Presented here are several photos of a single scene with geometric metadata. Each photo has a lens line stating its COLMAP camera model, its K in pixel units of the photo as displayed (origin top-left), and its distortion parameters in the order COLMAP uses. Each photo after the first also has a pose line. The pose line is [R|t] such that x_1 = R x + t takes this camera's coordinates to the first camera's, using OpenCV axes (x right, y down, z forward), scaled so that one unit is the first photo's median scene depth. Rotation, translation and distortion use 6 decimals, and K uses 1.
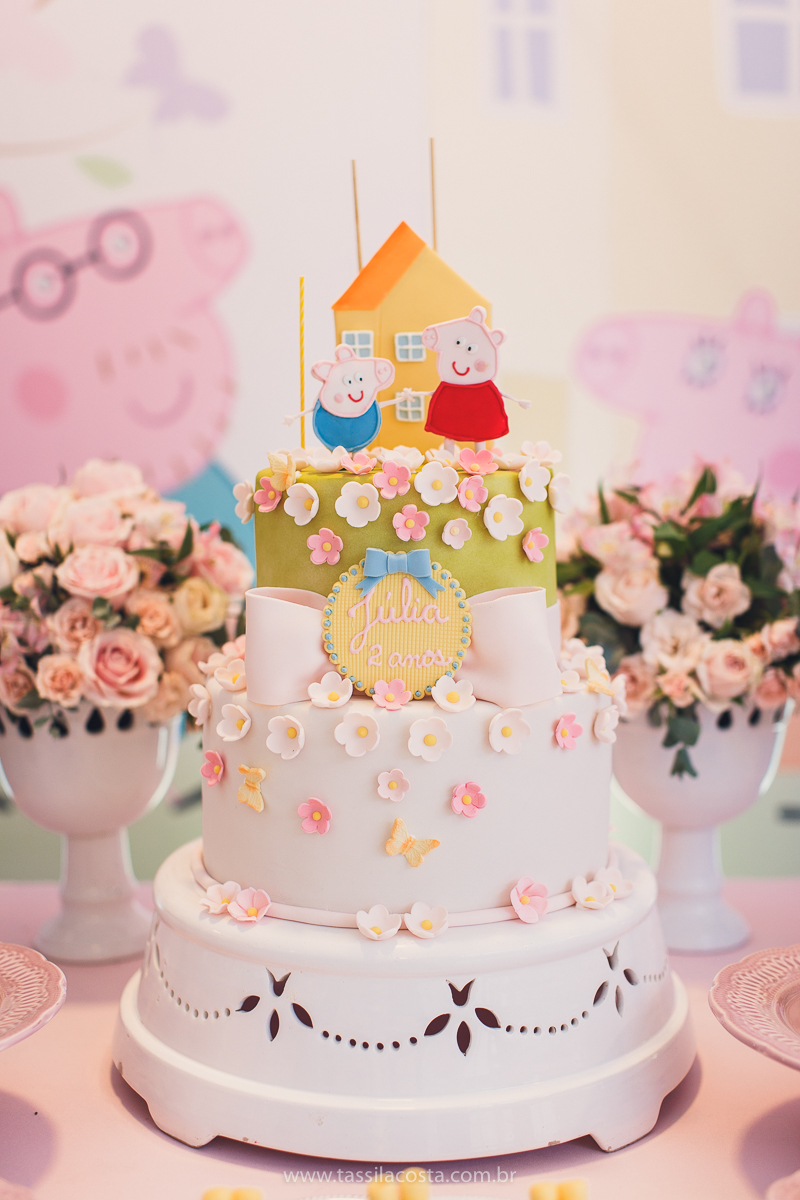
lens RADIAL K [[1781.3, 0, 400.0], [0, 1781.3, 600.0], [0, 0, 1]] dist [0.017940, 0.026344]
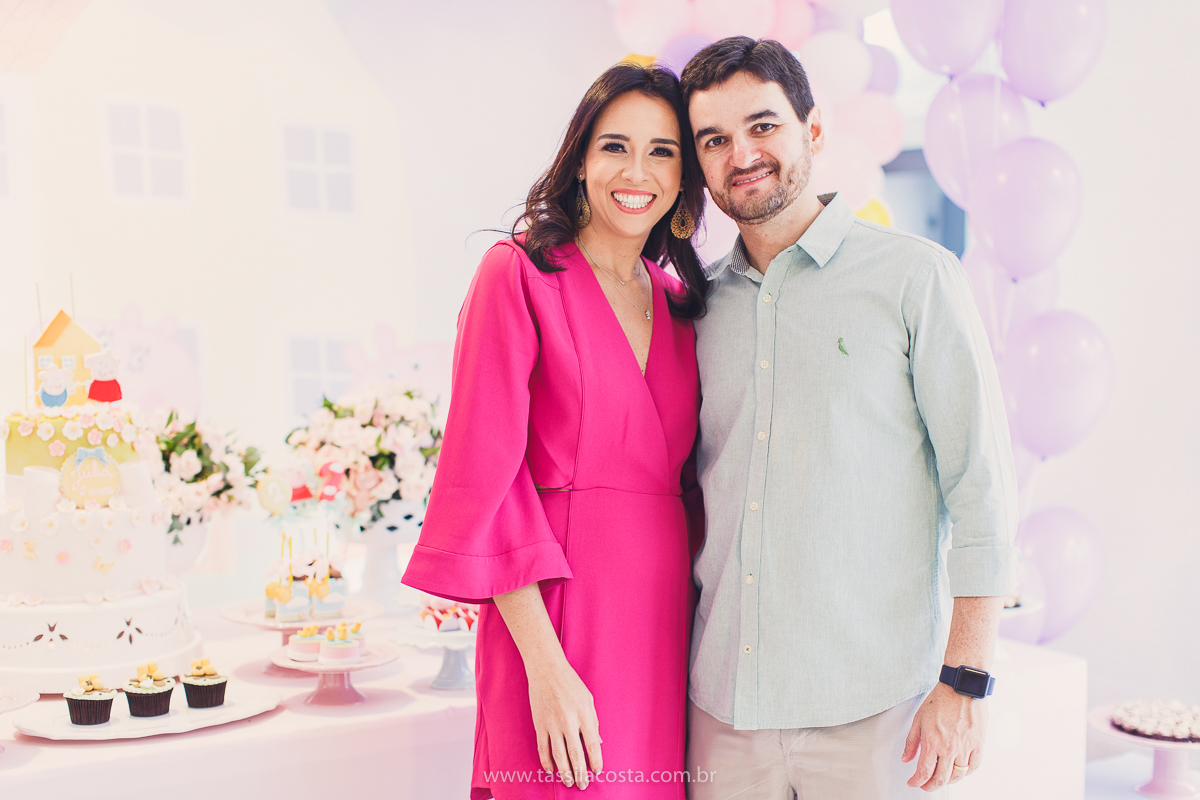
lens RADIAL K [[1770.7, 0, 600.0], [0, 1770.7, 400.0], [0, 0, 1]] dist [0.031764, 0.024528]
pose [[0.841383, -0.031331, 0.539531, -0.611975], [0.065134, 0.996920, -0.043682, 0.049337], [-0.536500, 0.071895, 0.840832, -1.220505]]
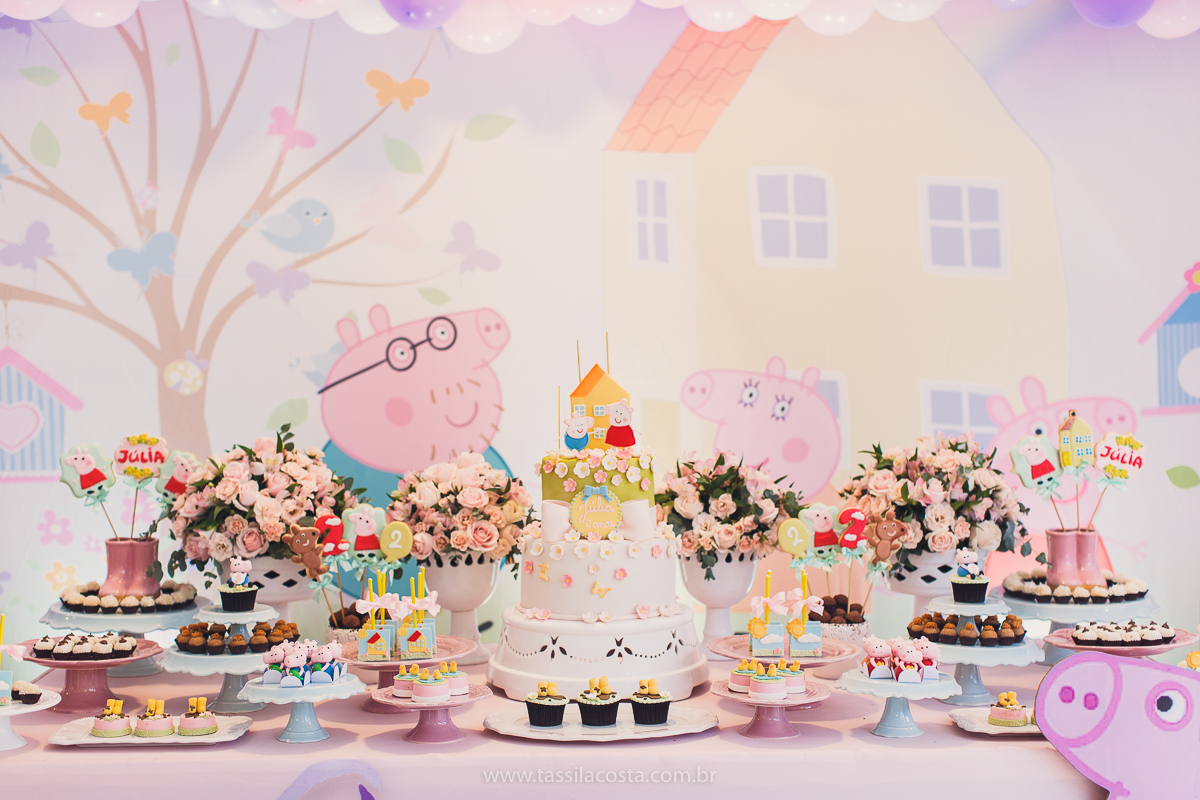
lens RADIAL K [[1781.3, 0, 600.0], [0, 1781.3, 400.0], [0, 0, 1]] dist [0.017940, 0.026344]
pose [[0.999852, -0.002683, 0.016966, -0.035150], [0.004227, 0.995785, -0.091618, 0.078554], [-0.016648, 0.091676, 0.995650, -1.514839]]
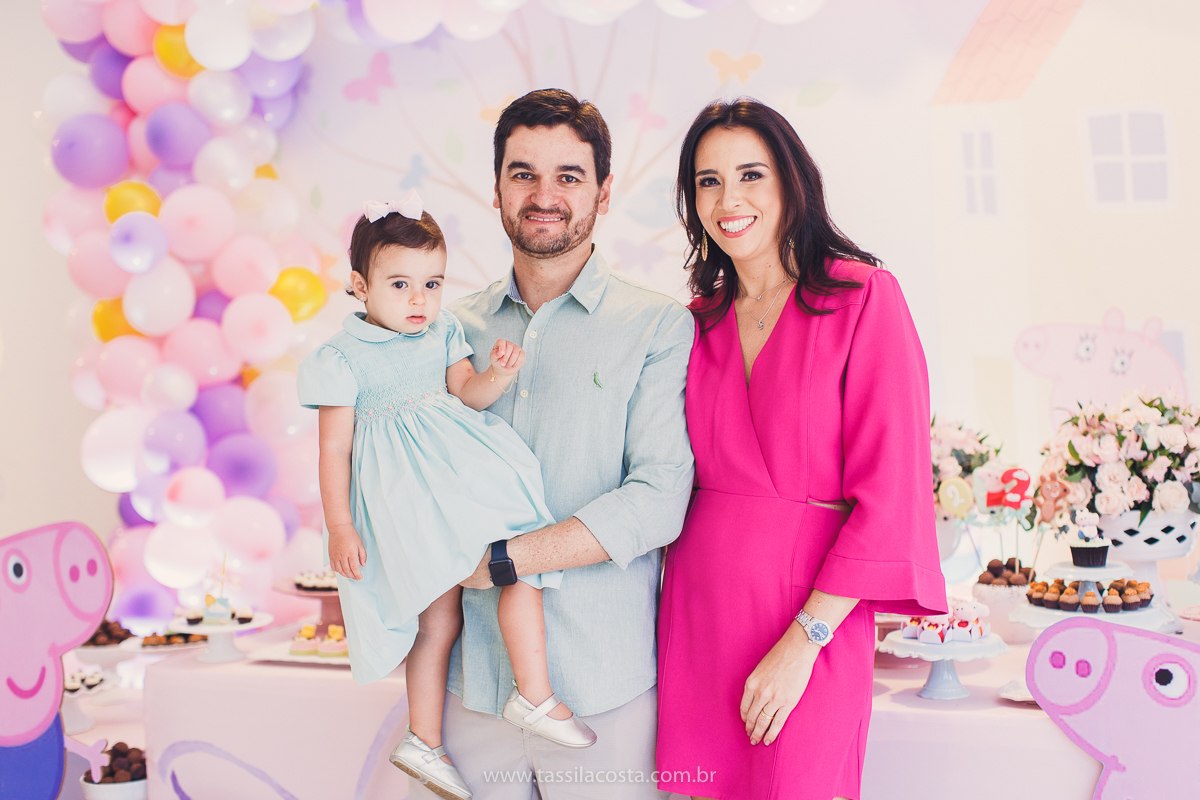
lens RADIAL K [[1890.4, 0, 600.0], [0, 1890.4, 400.0], [0, 0, 1]] dist [-0.379182, 3.215493]
pose [[0.893058, -0.015068, -0.449690, 0.998196], [-0.015648, 0.997794, -0.064510, 0.083517], [0.449670, 0.064648, 0.890852, -1.552289]]
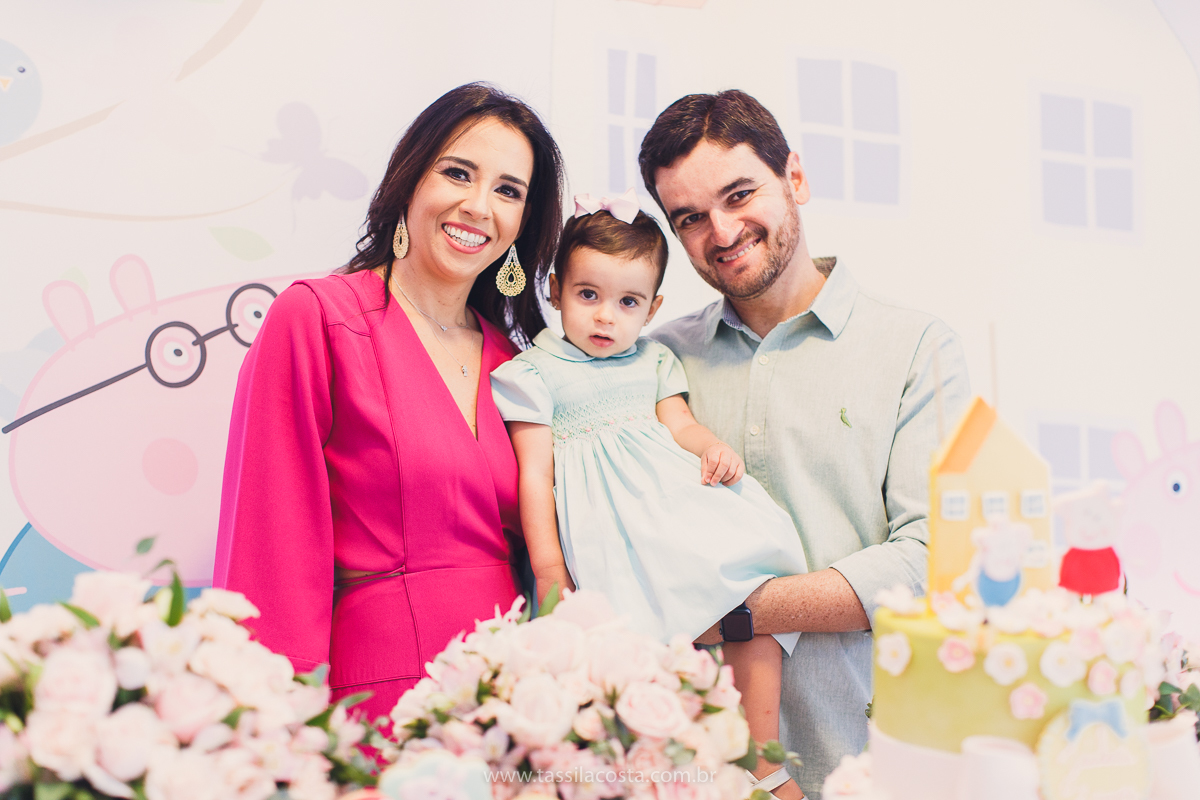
lens RADIAL K [[1753.2, 0, 600.0], [0, 1753.2, 400.0], [0, 0, 1]] dist [-0.008821, 0.019402]
pose [[0.923508, 0.000604, 0.383580, -0.604325], [0.031942, 0.996404, -0.078473, -0.119074], [-0.382248, 0.084723, 0.920168, 0.056559]]
